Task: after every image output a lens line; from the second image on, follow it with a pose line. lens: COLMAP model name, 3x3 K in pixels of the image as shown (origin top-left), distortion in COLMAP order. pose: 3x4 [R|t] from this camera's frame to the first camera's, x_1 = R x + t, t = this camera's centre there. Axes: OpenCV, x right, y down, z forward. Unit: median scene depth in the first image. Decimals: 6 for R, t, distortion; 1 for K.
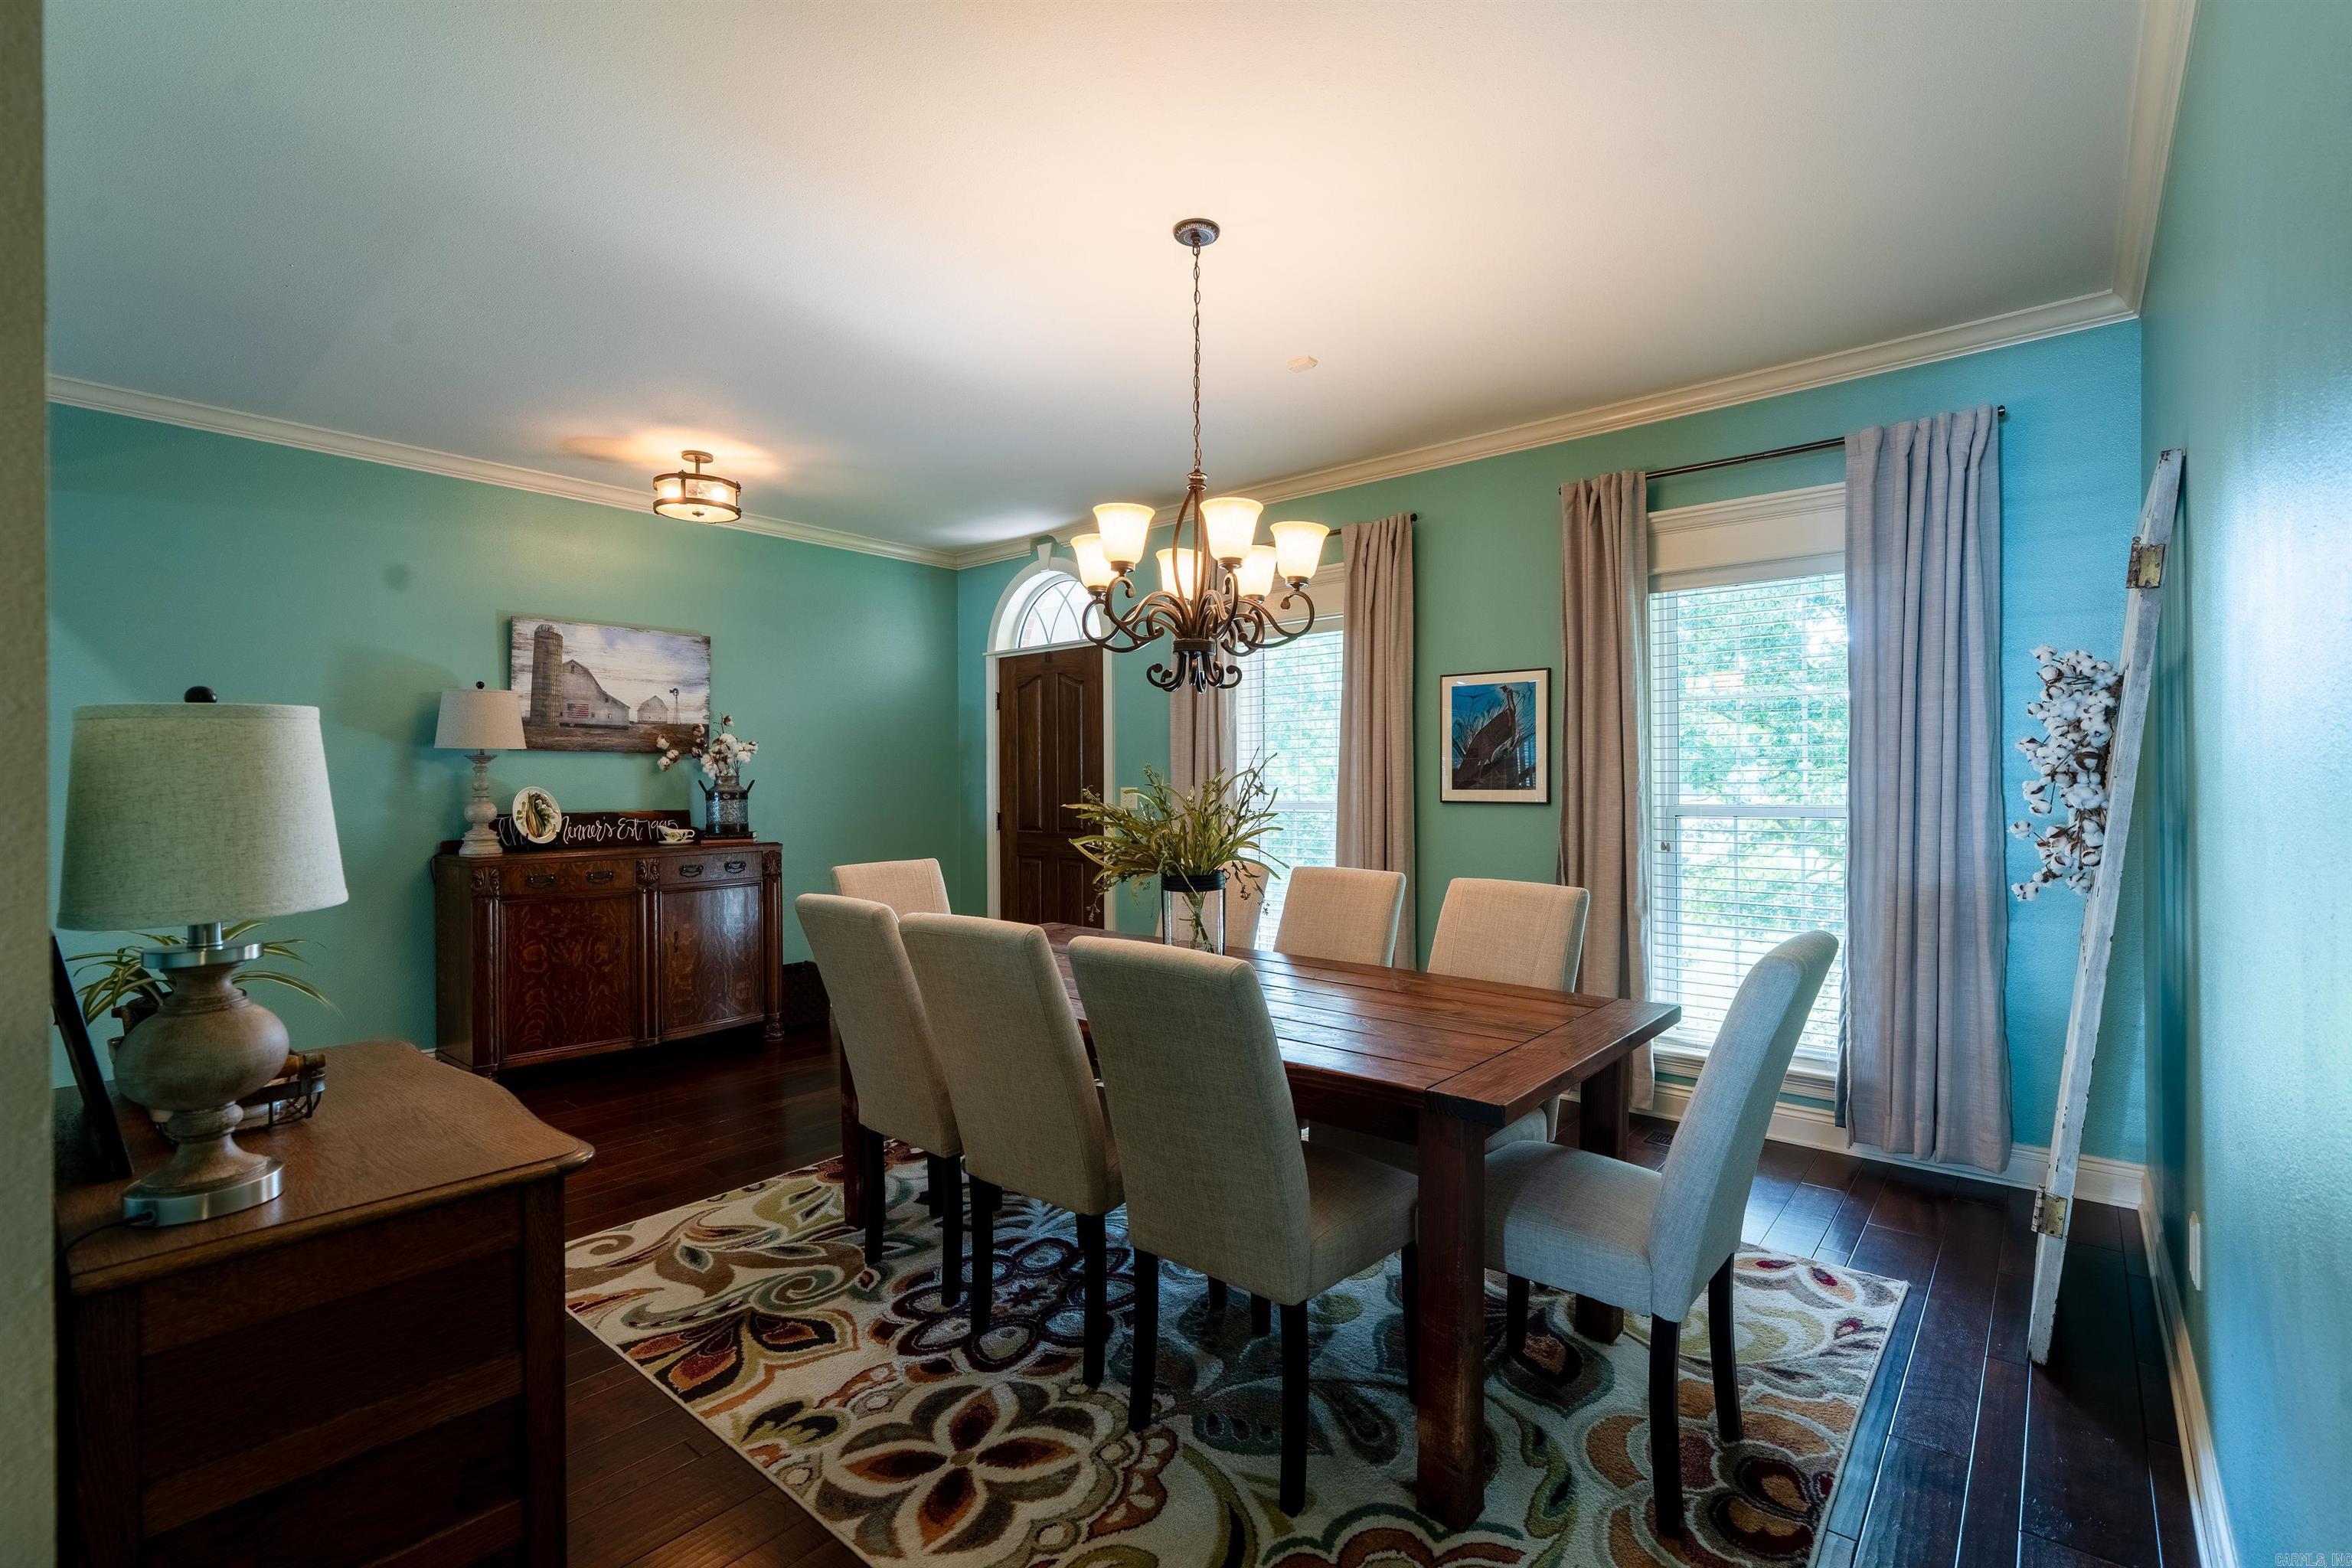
lens RADIAL K [[1054.9, 0, 1163.1], [0, 1054.9, 780.4], [0, 0, 1]] dist [-0.003059, 0.002239]
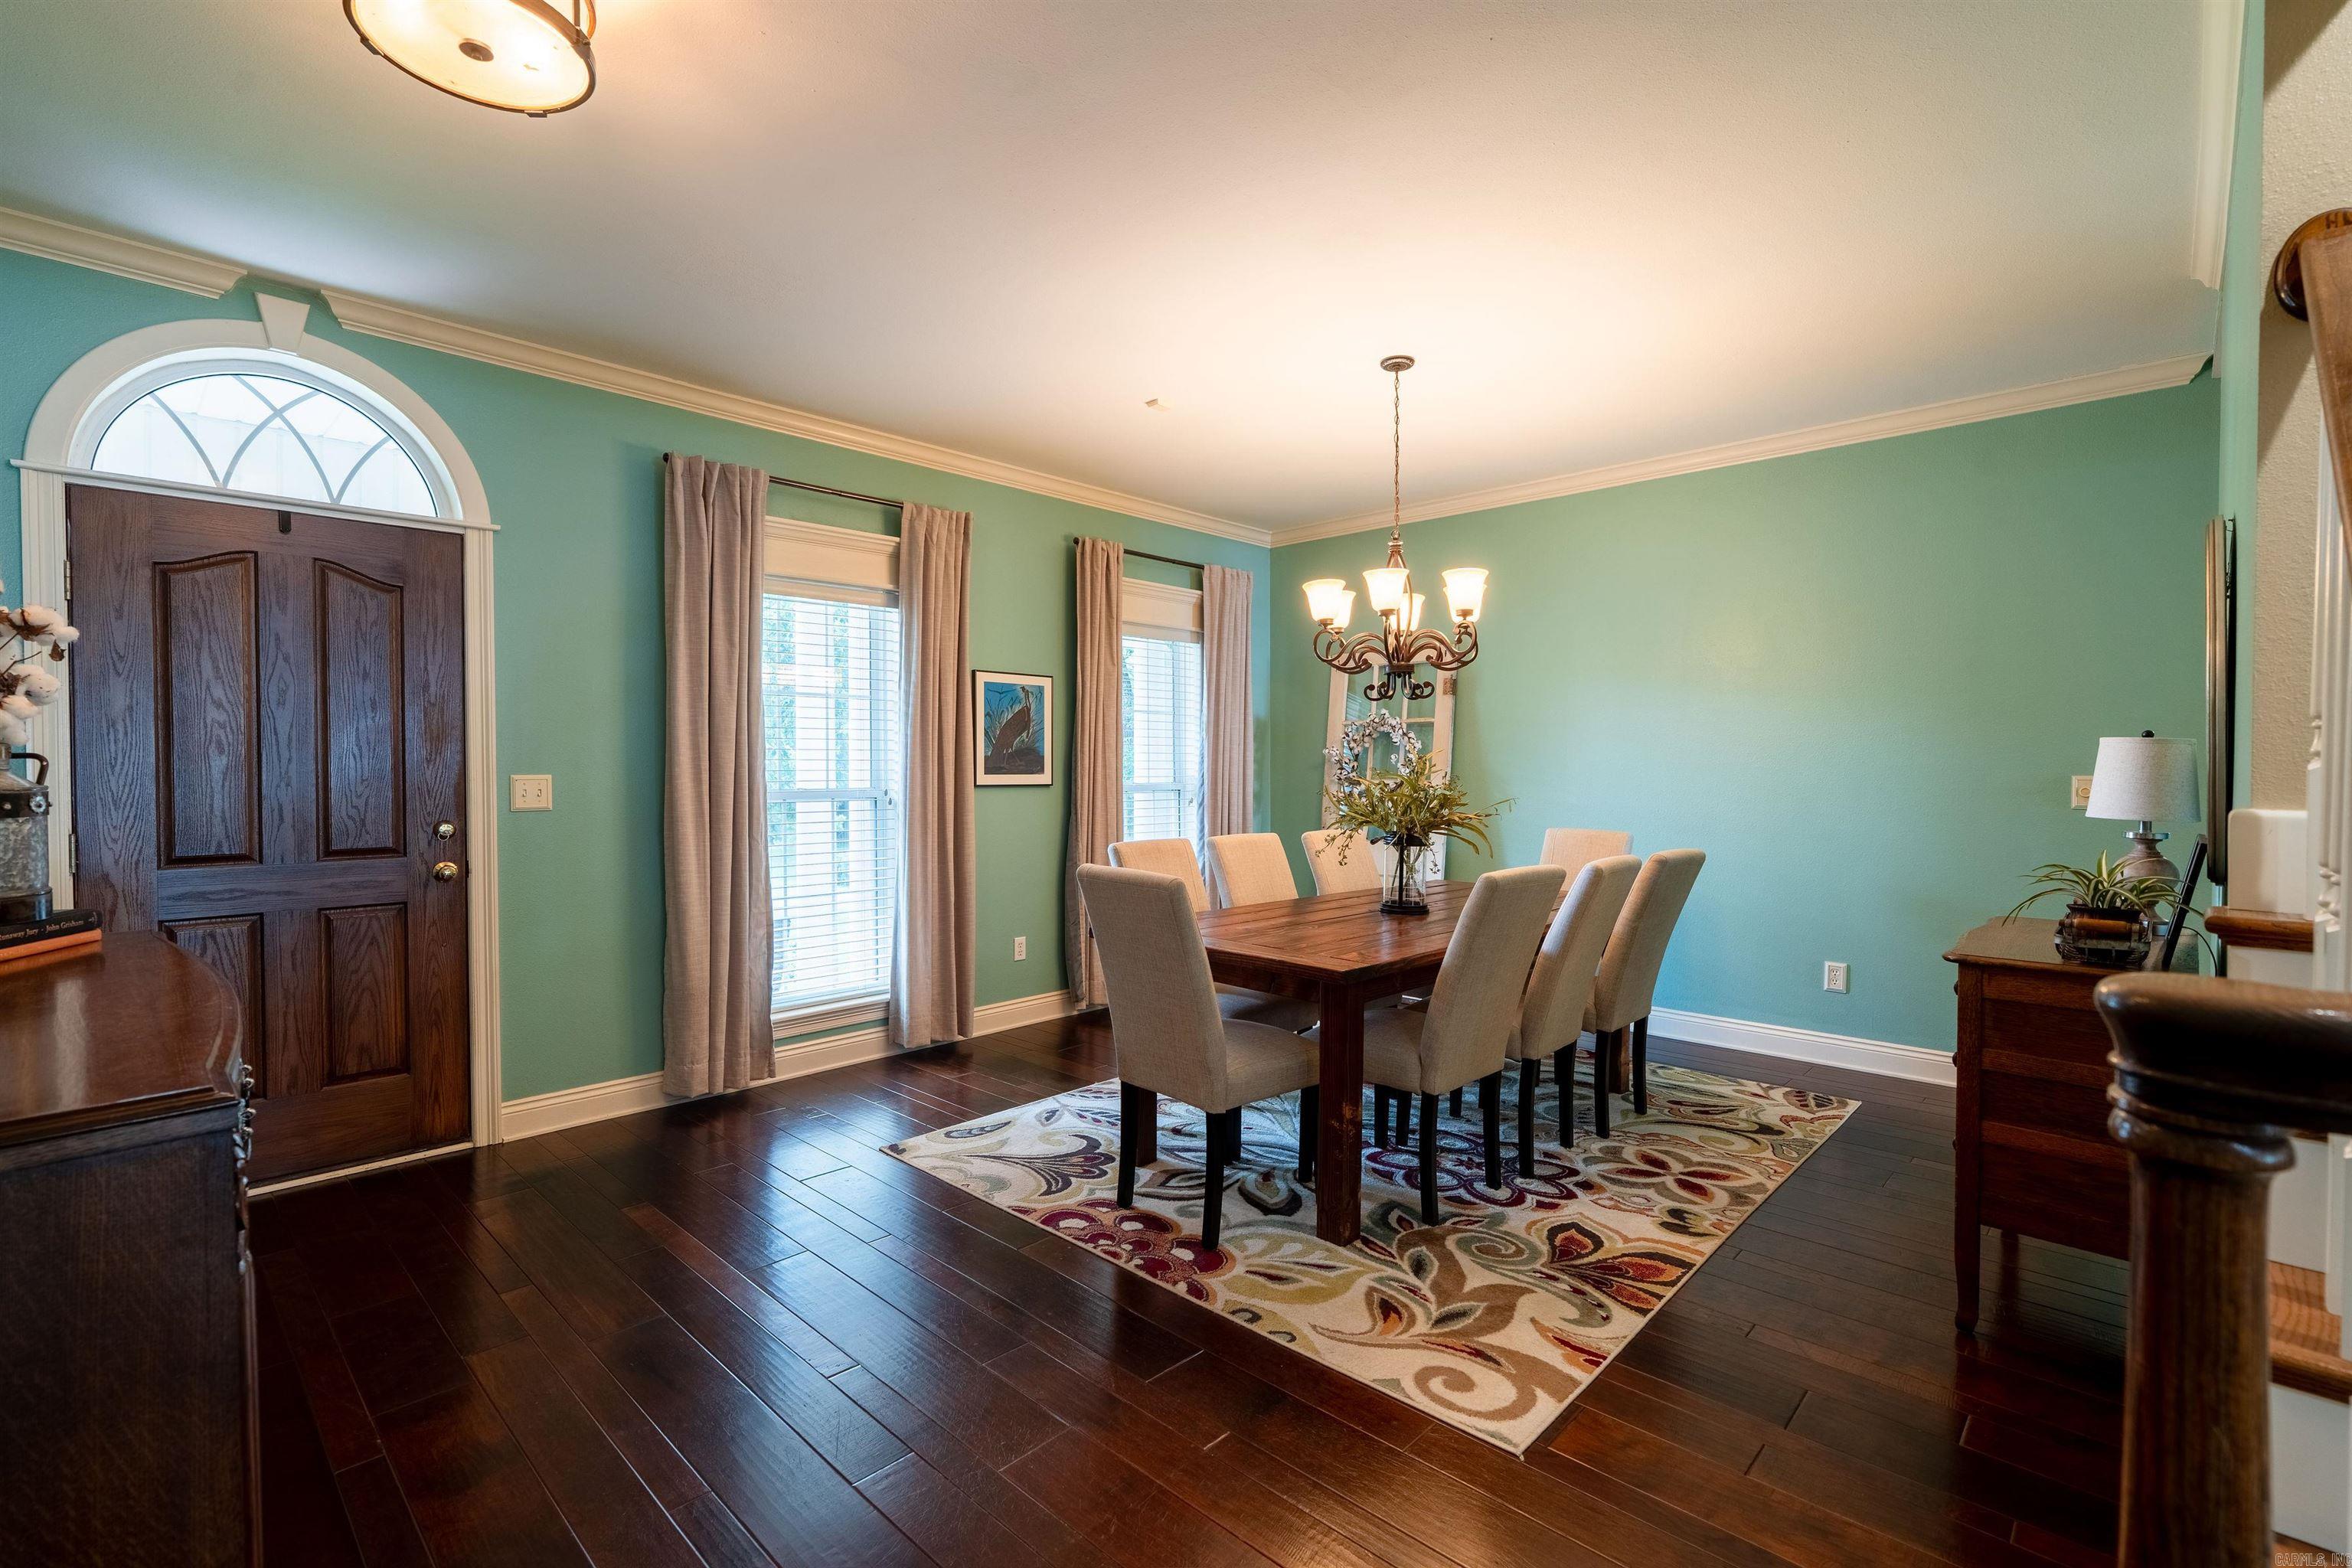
lens RADIAL K [[1054.9, 0, 1164.6], [0, 1054.9, 789.9], [0, 0, 1]] dist [-0.003059, 0.002239]
pose [[0.055201, -0.024288, 0.998180, -1.441179], [-0.006928, 0.999671, 0.024707, -0.005933], [-0.998451, -0.008279, 0.055015, 1.302778]]
